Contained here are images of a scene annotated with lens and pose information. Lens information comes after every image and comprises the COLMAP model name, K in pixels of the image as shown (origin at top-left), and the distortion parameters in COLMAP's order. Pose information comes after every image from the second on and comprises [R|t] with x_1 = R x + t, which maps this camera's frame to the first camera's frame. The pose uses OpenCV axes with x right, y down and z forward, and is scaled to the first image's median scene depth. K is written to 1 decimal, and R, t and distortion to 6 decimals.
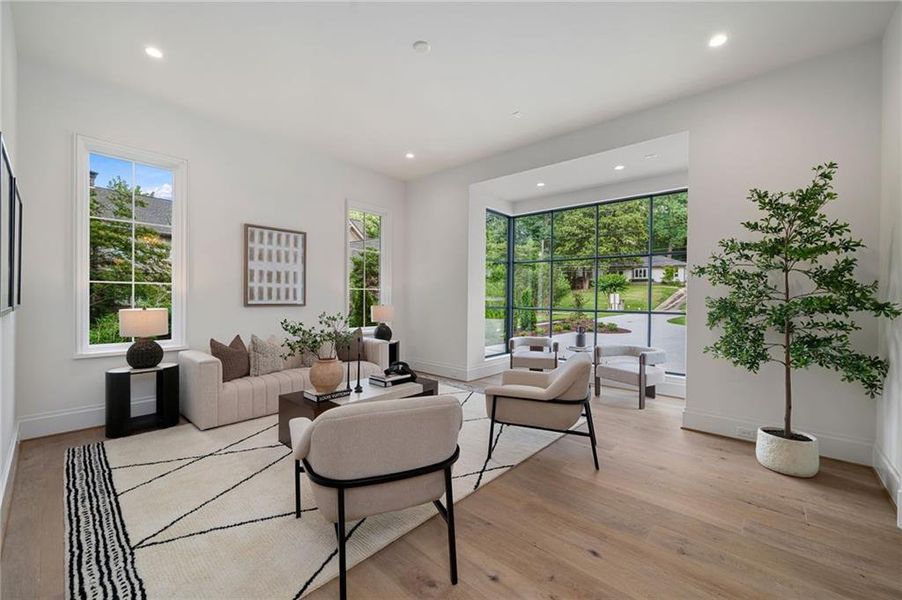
lens RADIAL K [[356.0, 0, 451.5], [0, 356.0, 299.4], [0, 0, 1]] dist [-0.002724, 0.000063]
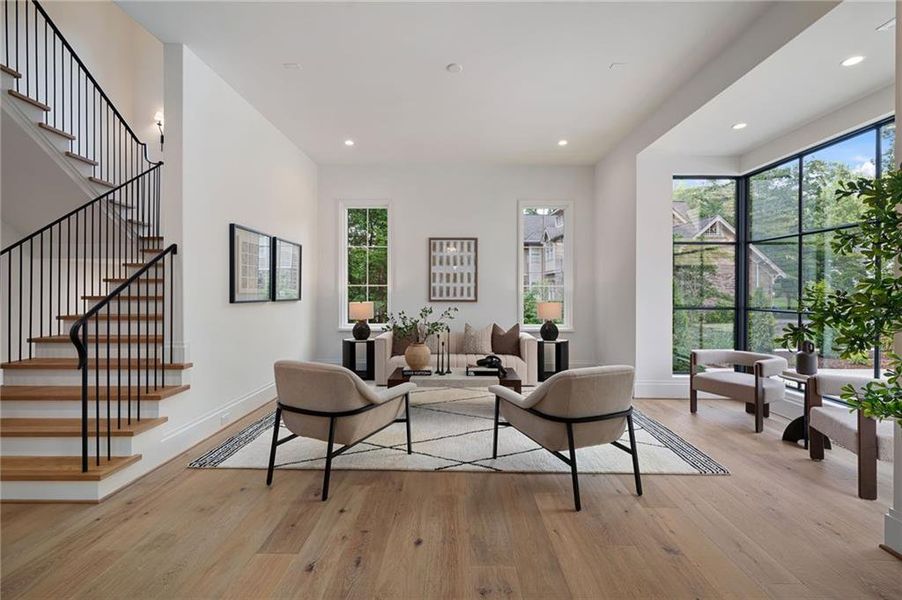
lens RADIAL K [[383.9, 0, 451.2], [0, 383.9, 295.6], [0, 0, 1]] dist [-0.001694, -0.000356]
pose [[0.664658, -0.001472, -0.747147, 0.508580], [-0.000853, 0.999996, -0.002729, 0.001179], [0.747147, 0.002451, 0.664654, 0.129876]]
